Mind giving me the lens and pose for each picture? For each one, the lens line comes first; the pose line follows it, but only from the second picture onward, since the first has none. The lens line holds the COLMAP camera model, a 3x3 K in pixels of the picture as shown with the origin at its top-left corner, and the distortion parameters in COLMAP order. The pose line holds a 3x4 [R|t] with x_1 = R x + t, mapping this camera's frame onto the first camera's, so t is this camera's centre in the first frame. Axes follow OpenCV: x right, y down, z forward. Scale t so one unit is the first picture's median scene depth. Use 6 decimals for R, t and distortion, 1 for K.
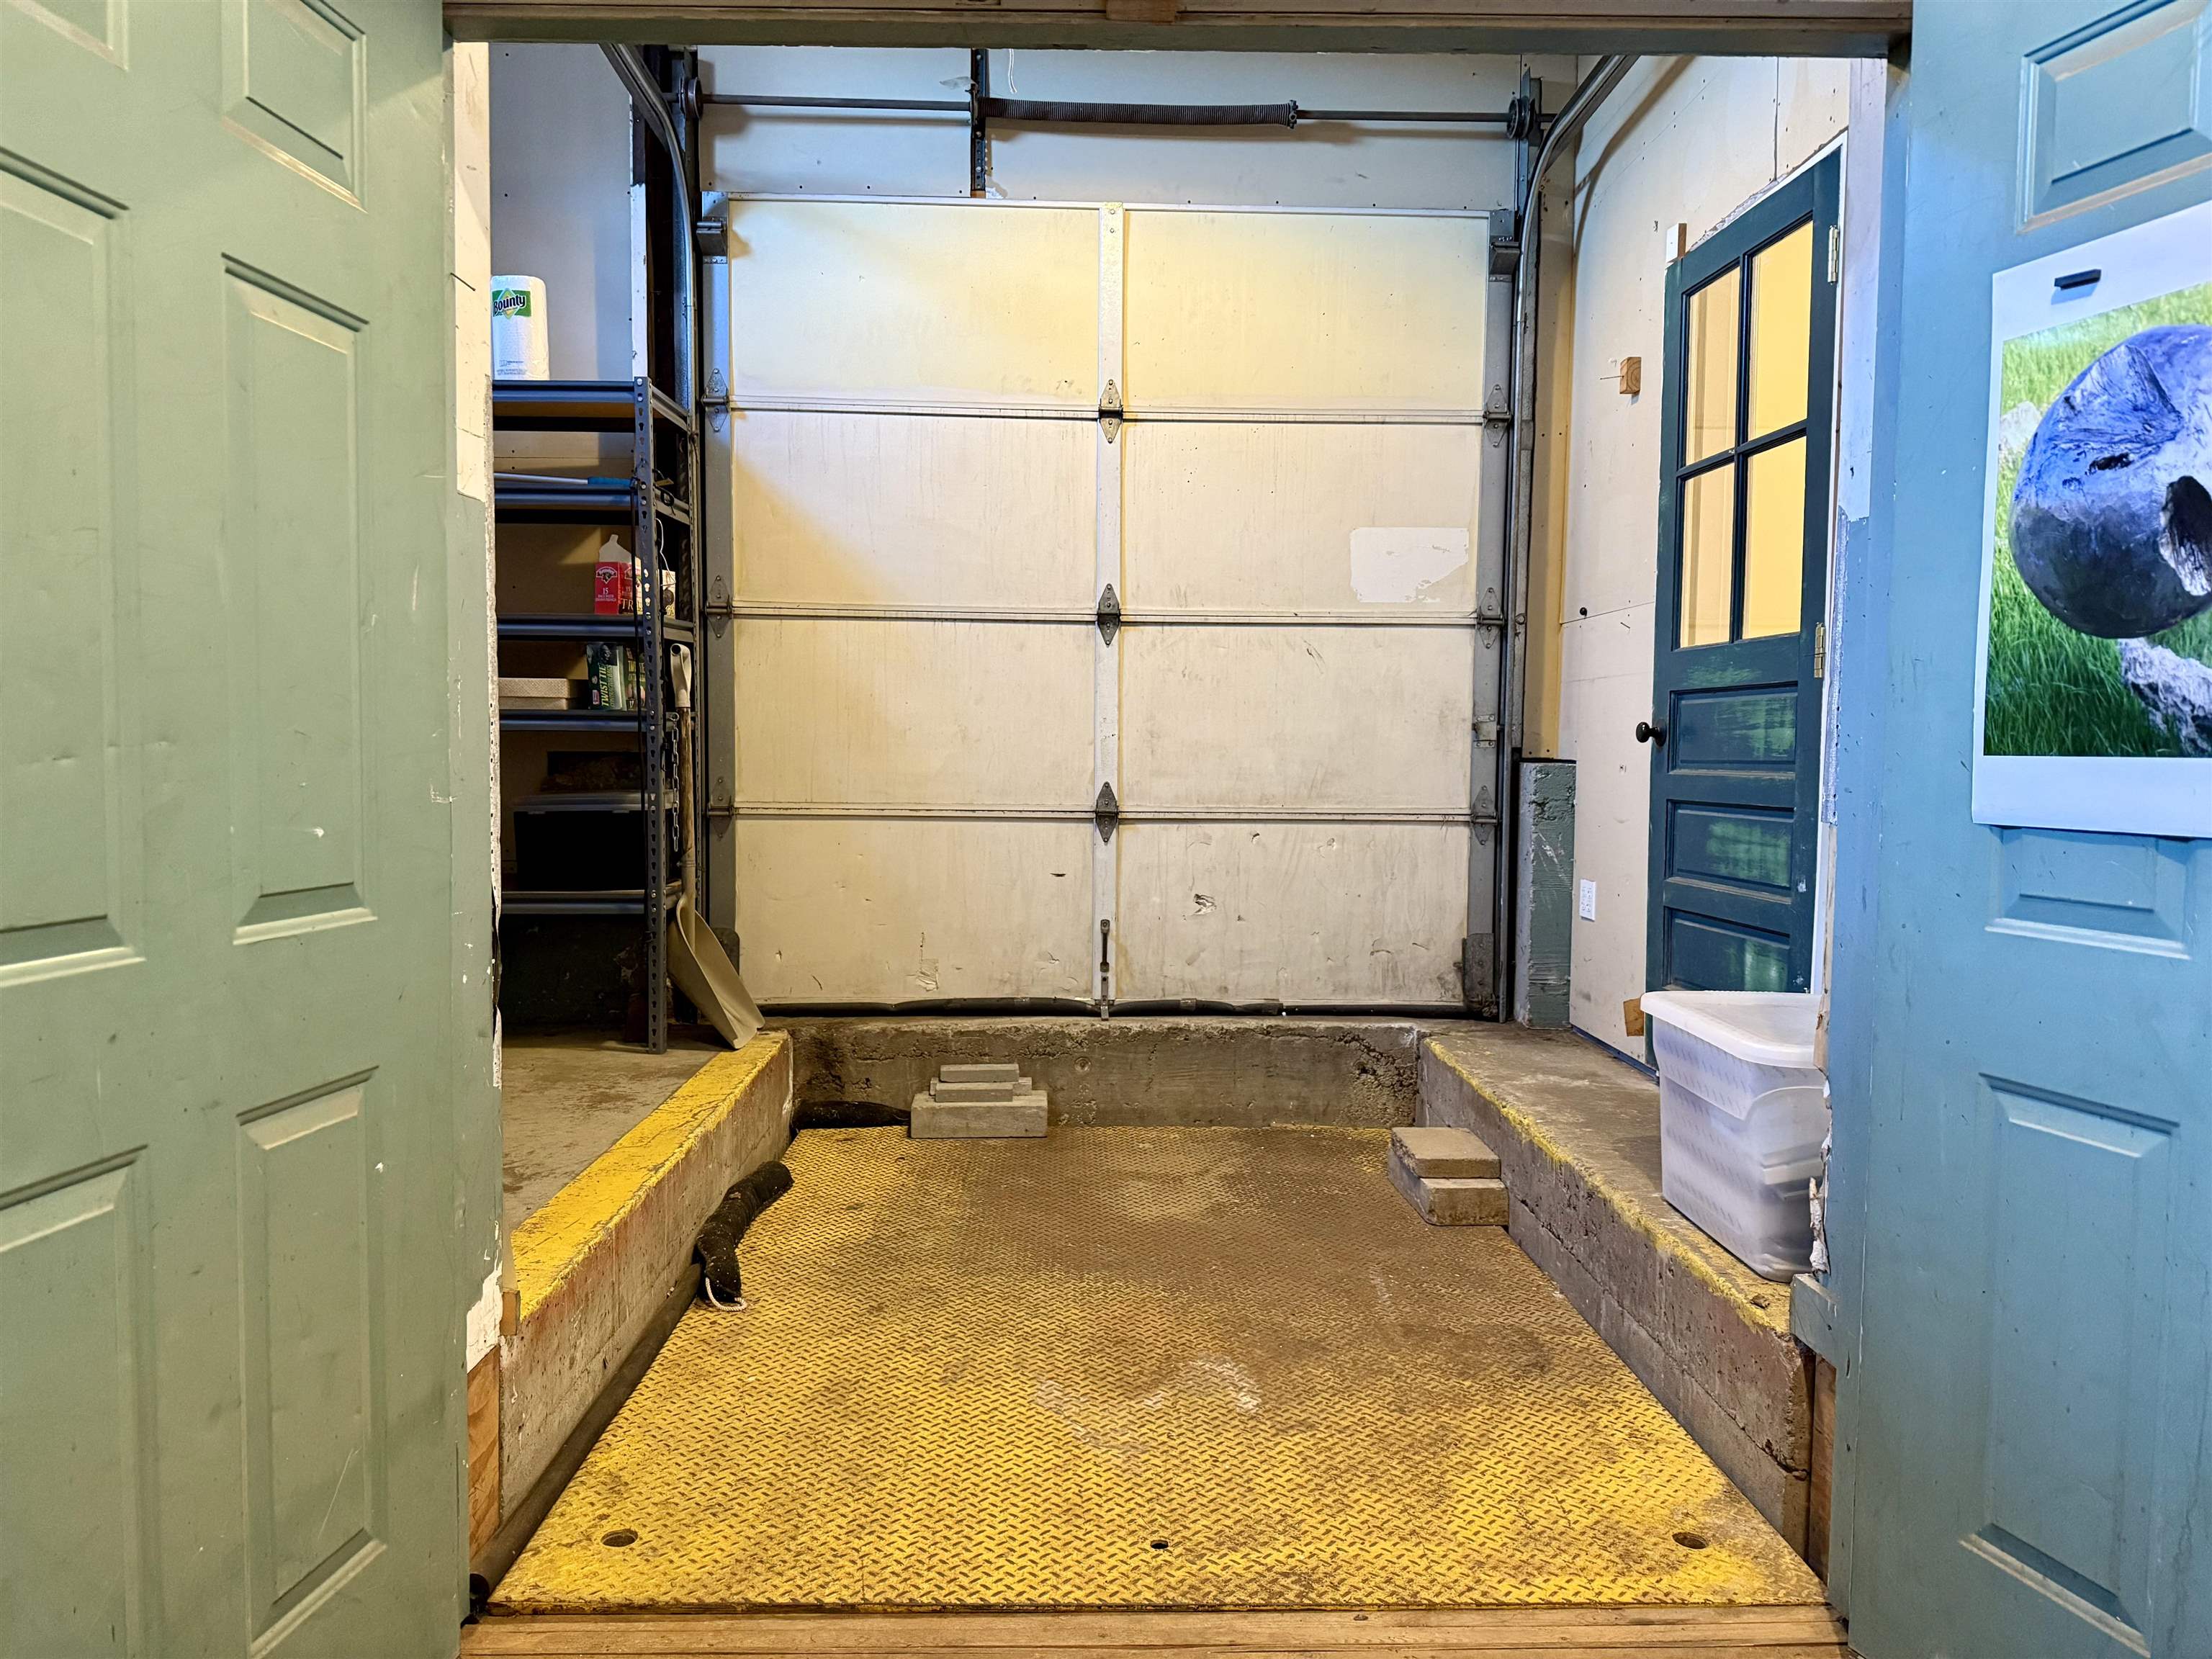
lens RADIAL K [[1549.4, 0, 1112.7], [0, 1549.4, 835.1], [0, 0, 1]] dist [0.066596, -0.077802]
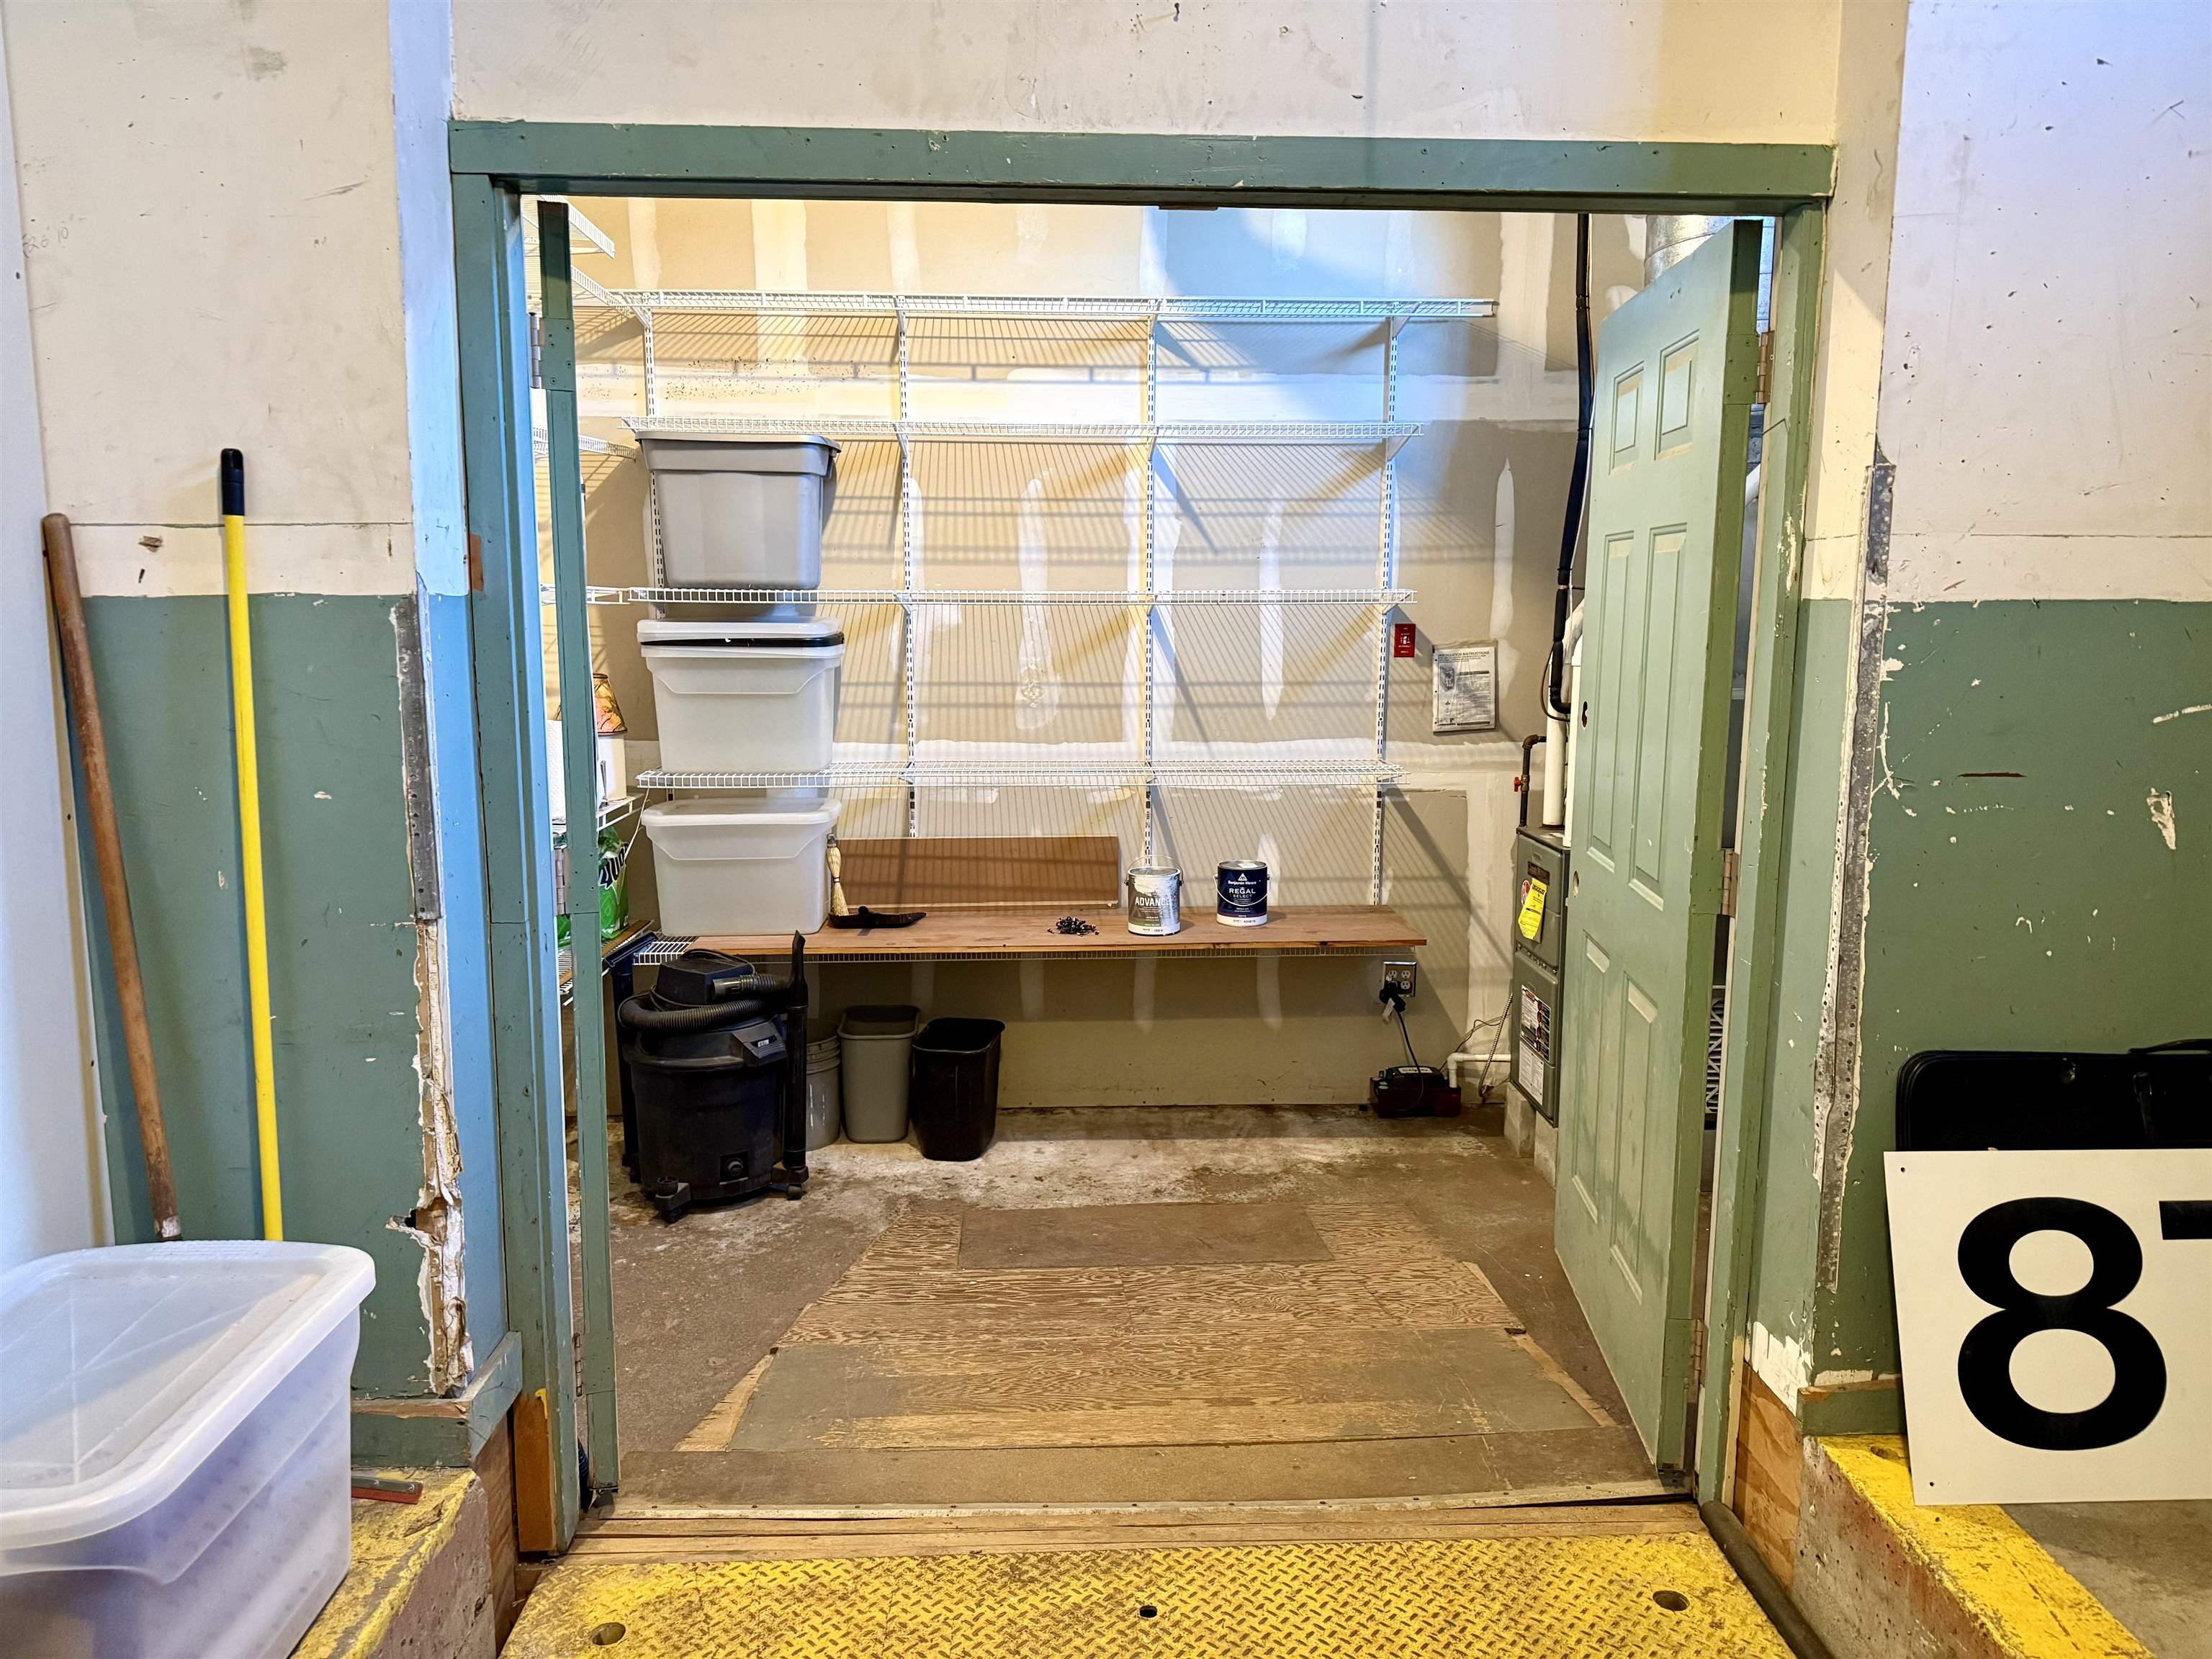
lens RADIAL K [[1549.4, 0, 1104.5], [0, 1549.4, 845.6], [0, 0, 1]] dist [0.066596, -0.077802]
pose [[-0.999802, -0.011909, -0.015957, 0.082196], [-0.015069, 0.976407, 0.215412, -0.257384], [0.013015, 0.215610, -0.976393, 1.924023]]
